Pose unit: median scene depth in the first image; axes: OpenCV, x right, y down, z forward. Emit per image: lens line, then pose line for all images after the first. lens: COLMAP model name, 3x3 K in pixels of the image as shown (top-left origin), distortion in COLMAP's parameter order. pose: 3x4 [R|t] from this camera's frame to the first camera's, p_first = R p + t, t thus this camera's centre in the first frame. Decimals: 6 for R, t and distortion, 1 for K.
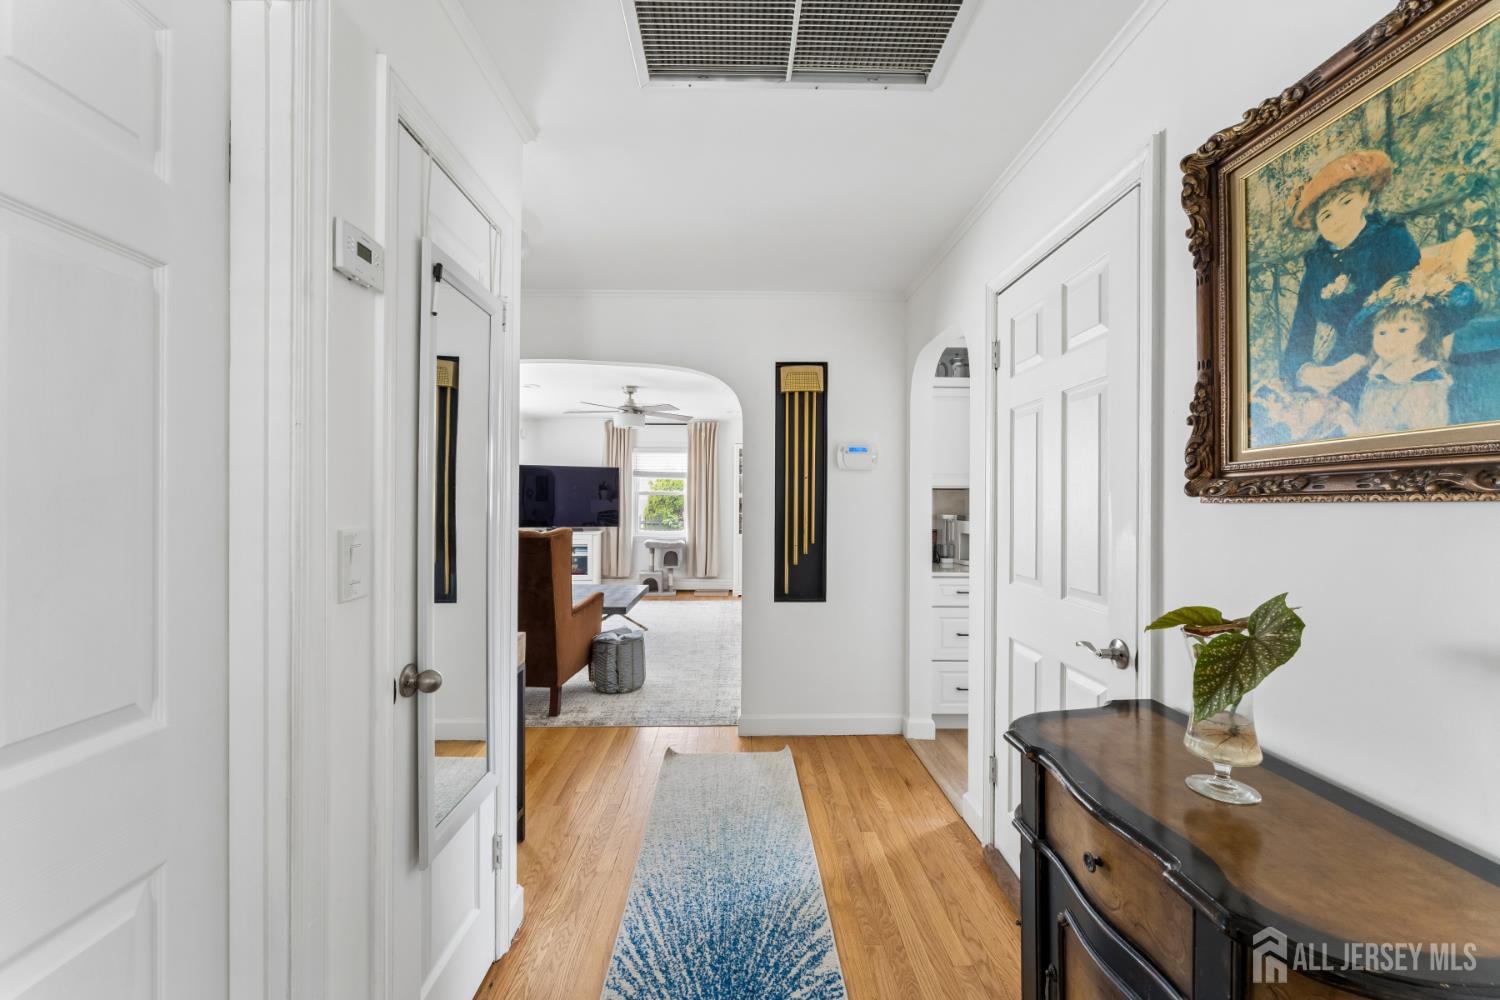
lens RADIAL K [[594.0, 0, 750.0], [0, 594.0, 500.0], [0, 0, 1]] dist [0.000451, 0.000098]
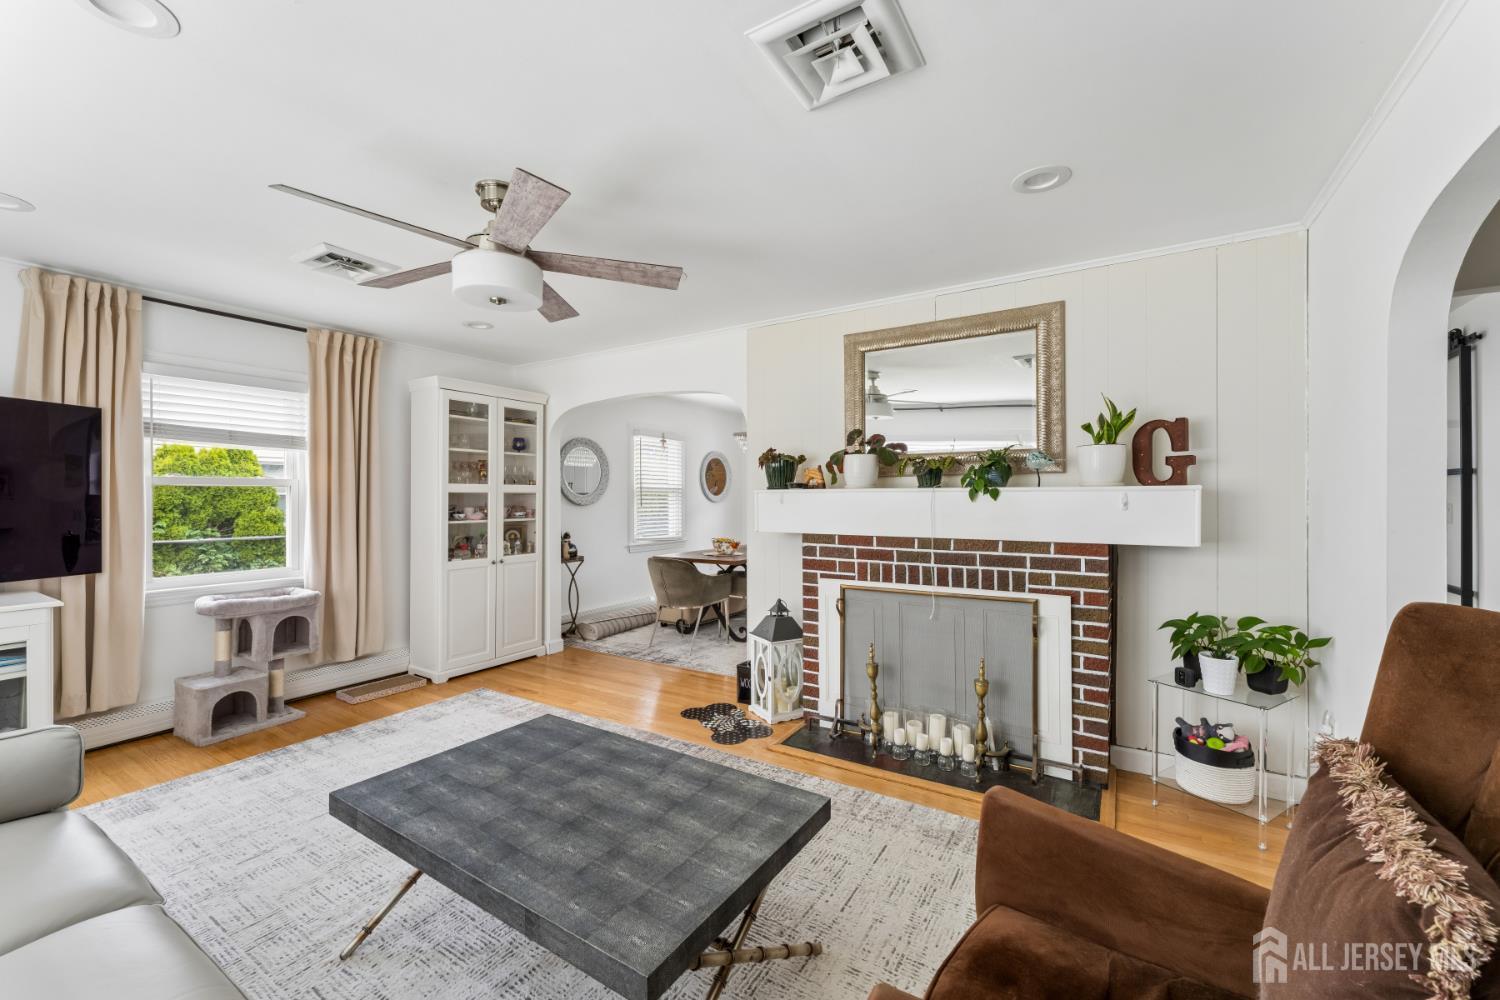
lens RADIAL K [[594.0, 0, 750.0], [0, 594.0, 500.0], [0, 0, 1]] dist [0.000451, 0.000098]
pose [[0.552069, -0.007364, 0.833766, -0.300036], [0.002035, 0.999970, 0.007484, -0.001111], [-0.833796, -0.002436, 0.552068, 0.469402]]
